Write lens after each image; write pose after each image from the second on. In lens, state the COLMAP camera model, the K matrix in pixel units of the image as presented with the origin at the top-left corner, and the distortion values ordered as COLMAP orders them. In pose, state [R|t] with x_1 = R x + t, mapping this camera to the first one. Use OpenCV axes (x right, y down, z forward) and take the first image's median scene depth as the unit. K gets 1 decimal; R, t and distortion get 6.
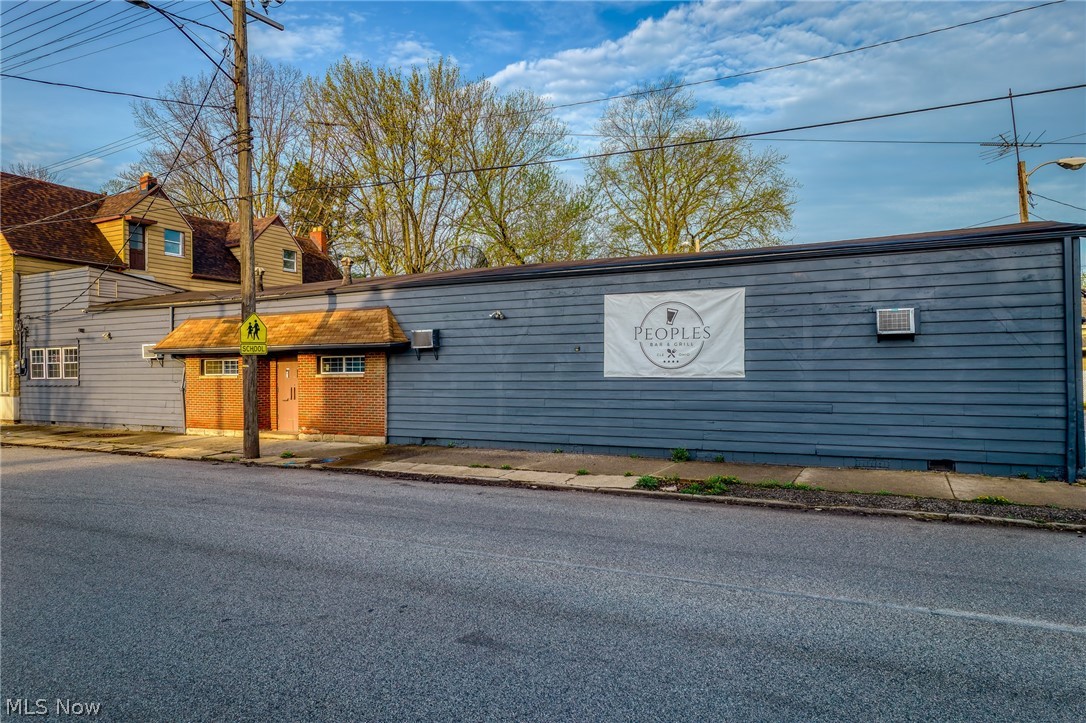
lens RADIAL K [[687.0, 0, 545.6], [0, 687.0, 363.8], [0, 0, 1]] dist [0.005390, 0.006267]
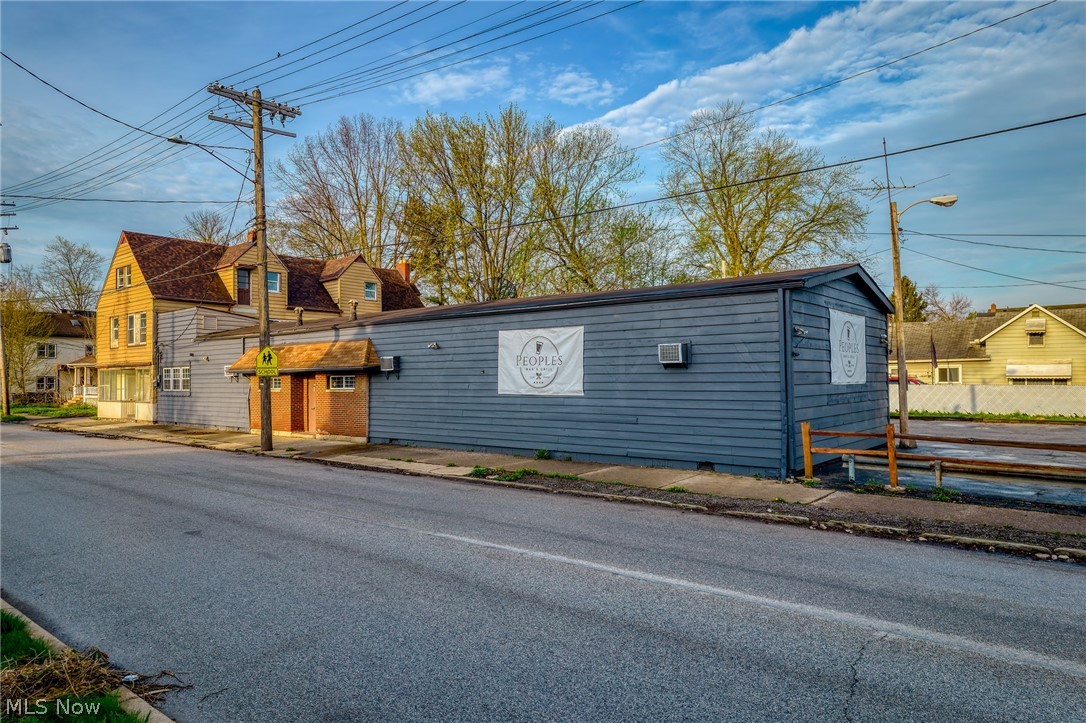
lens RADIAL K [[687.0, 0, 541.1], [0, 687.0, 363.8], [0, 0, 1]] dist [0.005390, 0.006267]
pose [[0.976130, -0.003591, -0.217158, 0.410855], [0.000863, 0.999920, -0.012657, -0.019489], [0.217186, 0.012167, 0.976054, -0.231290]]
